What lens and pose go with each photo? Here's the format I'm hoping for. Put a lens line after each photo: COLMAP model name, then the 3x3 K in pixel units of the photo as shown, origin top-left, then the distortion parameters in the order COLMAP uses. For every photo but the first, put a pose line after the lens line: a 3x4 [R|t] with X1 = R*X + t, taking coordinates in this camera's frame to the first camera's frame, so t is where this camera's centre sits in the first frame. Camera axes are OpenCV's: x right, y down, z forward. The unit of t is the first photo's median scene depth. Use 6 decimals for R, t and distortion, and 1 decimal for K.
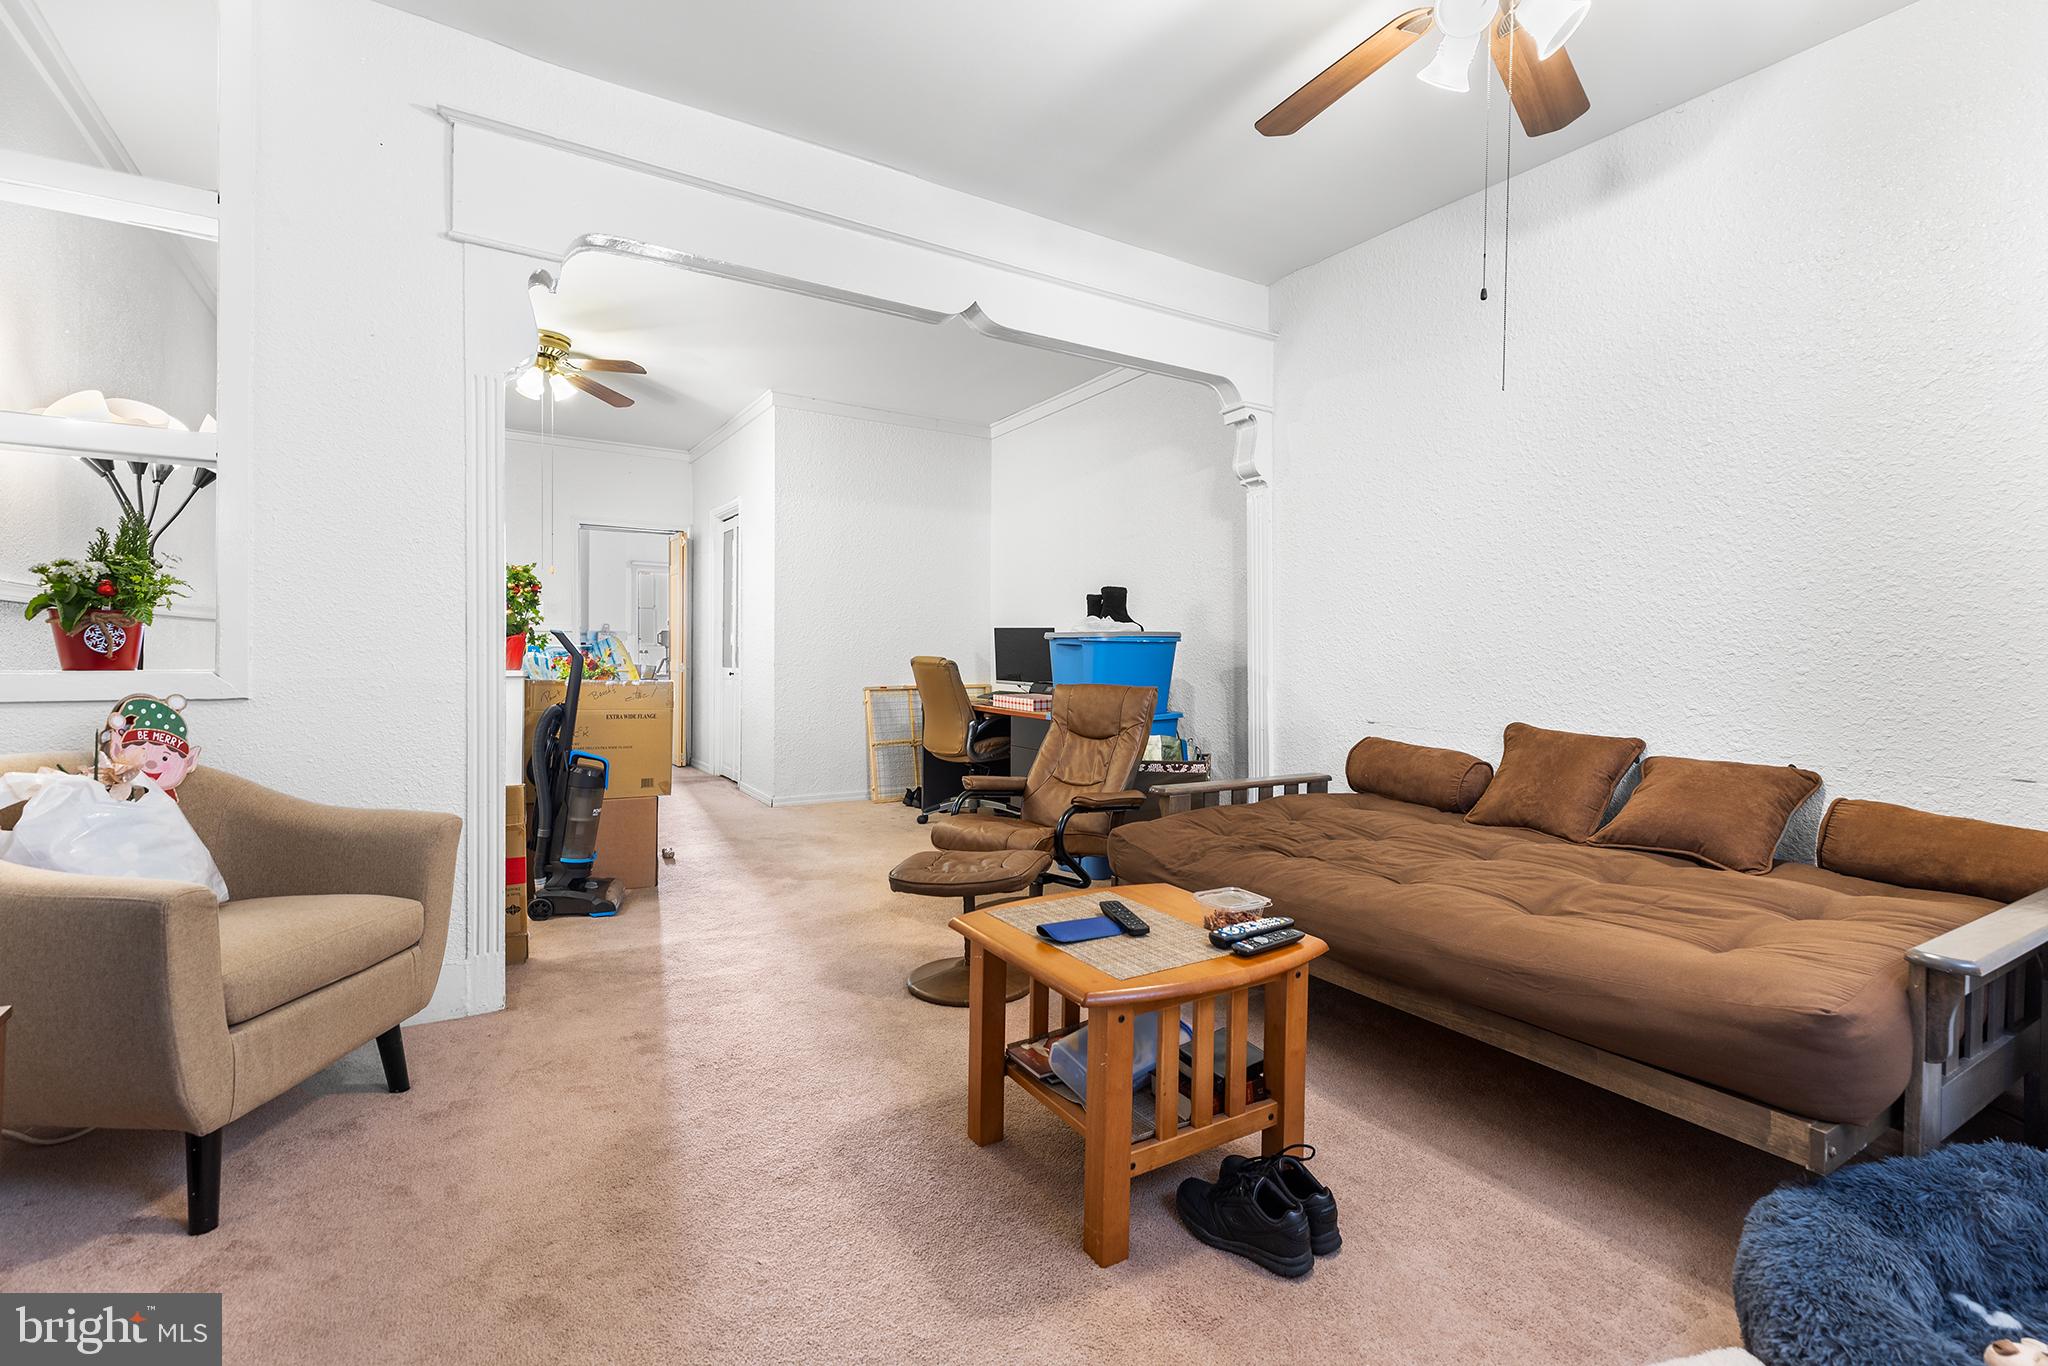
lens RADIAL K [[934.6, 0, 1020.8], [0, 934.6, 669.4], [0, 0, 1]] dist [0.000616, -0.000039]
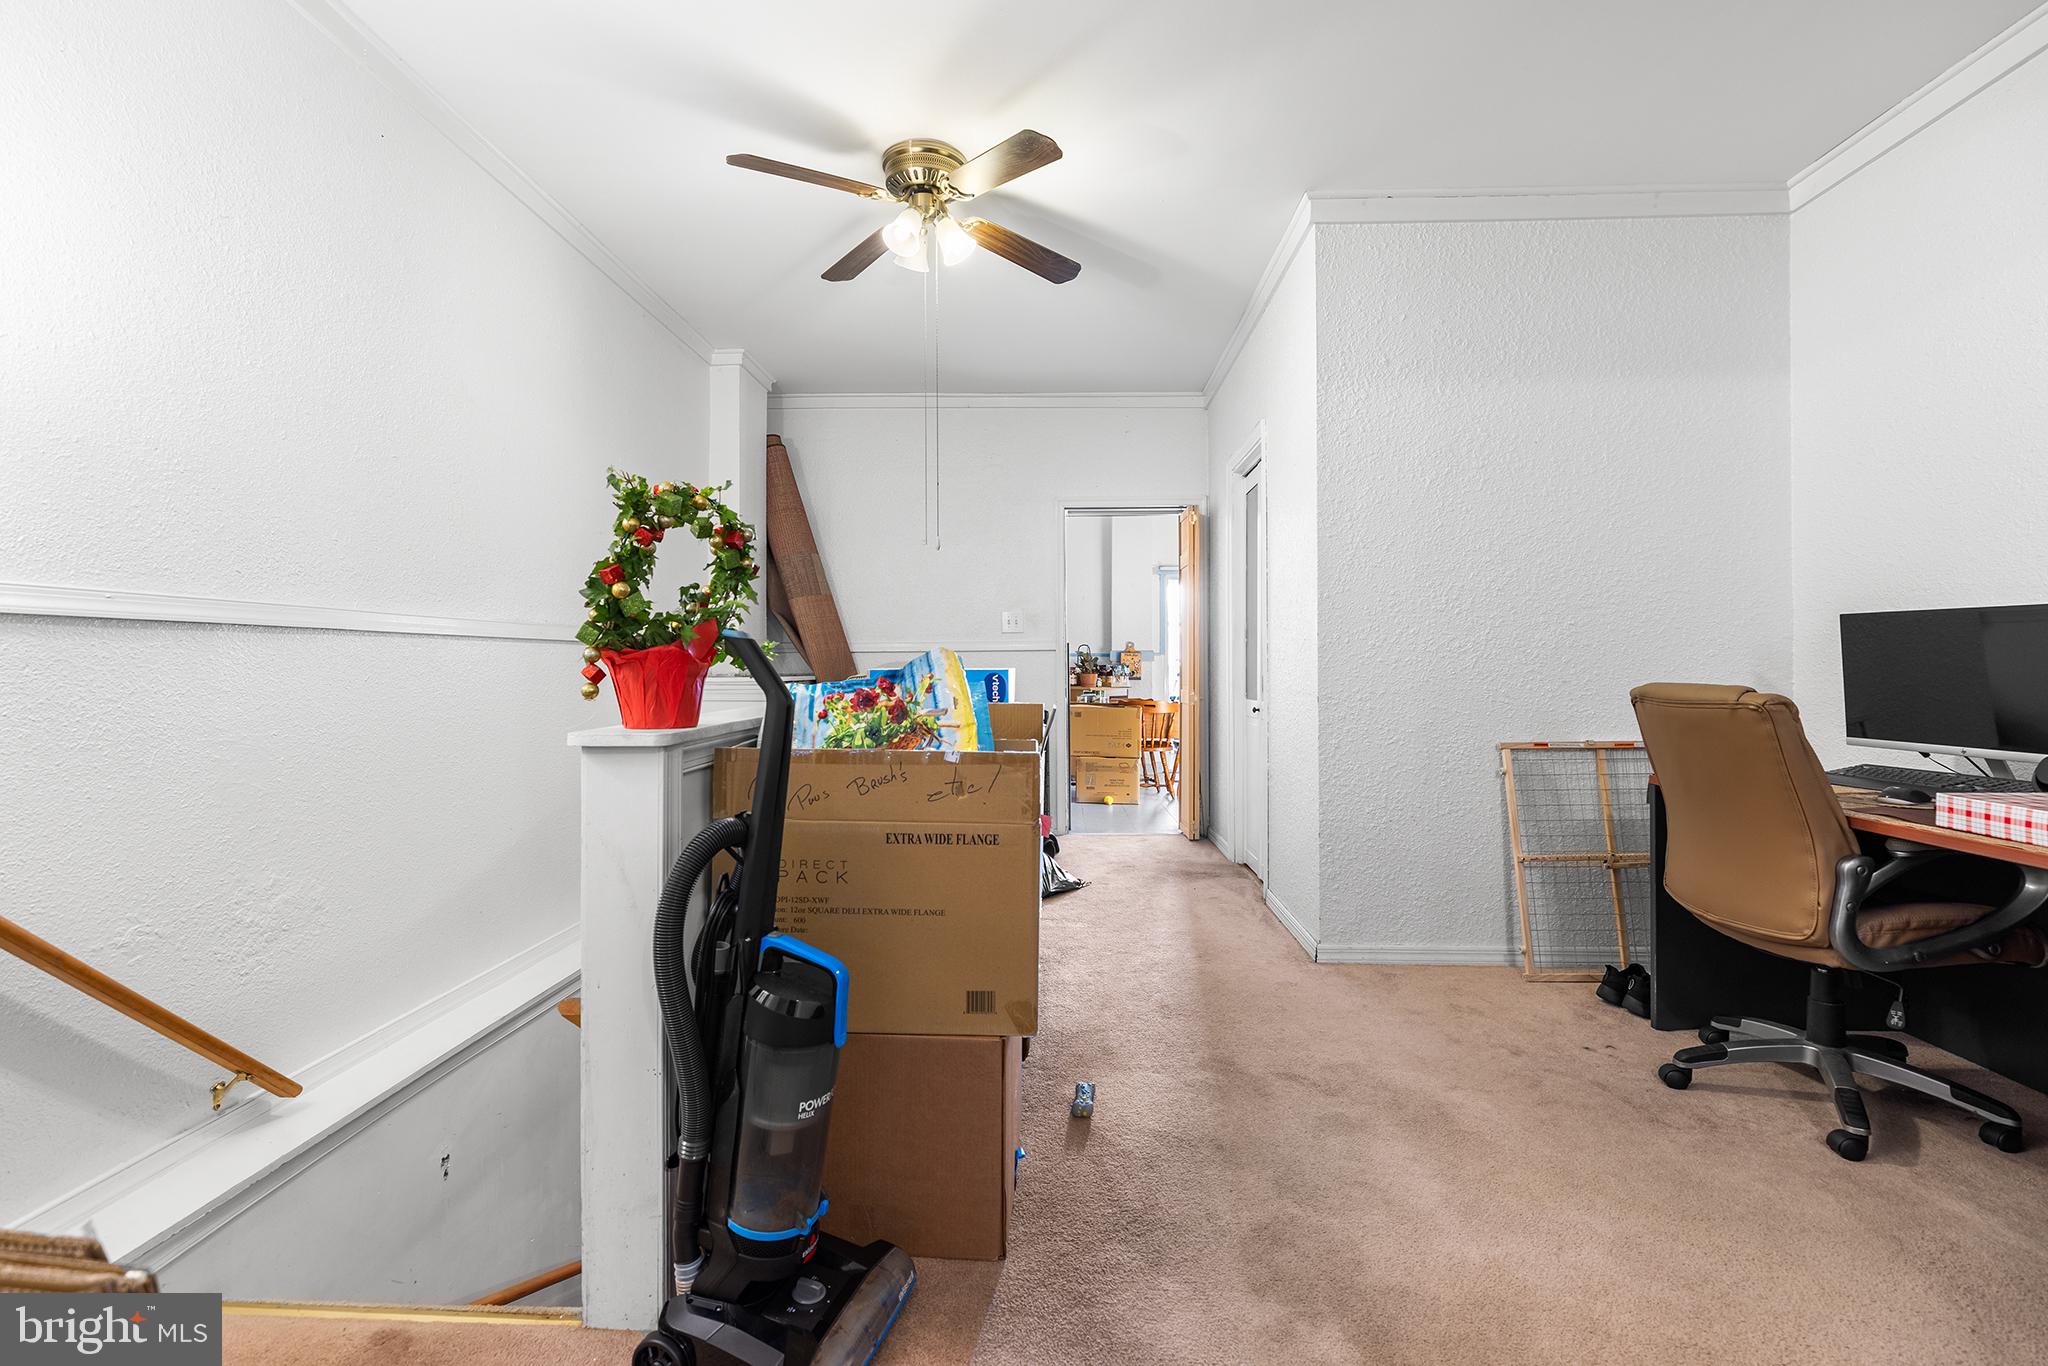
lens RADIAL K [[934.6, 0, 1016.3], [0, 934.6, 663.2], [0, 0, 1]] dist [0.000616, -0.000039]
pose [[0.828649, -0.015721, -0.559548, -0.109800], [-0.000221, 0.999596, -0.028411, -0.010887], [0.559769, 0.023667, 0.828311, 0.472590]]
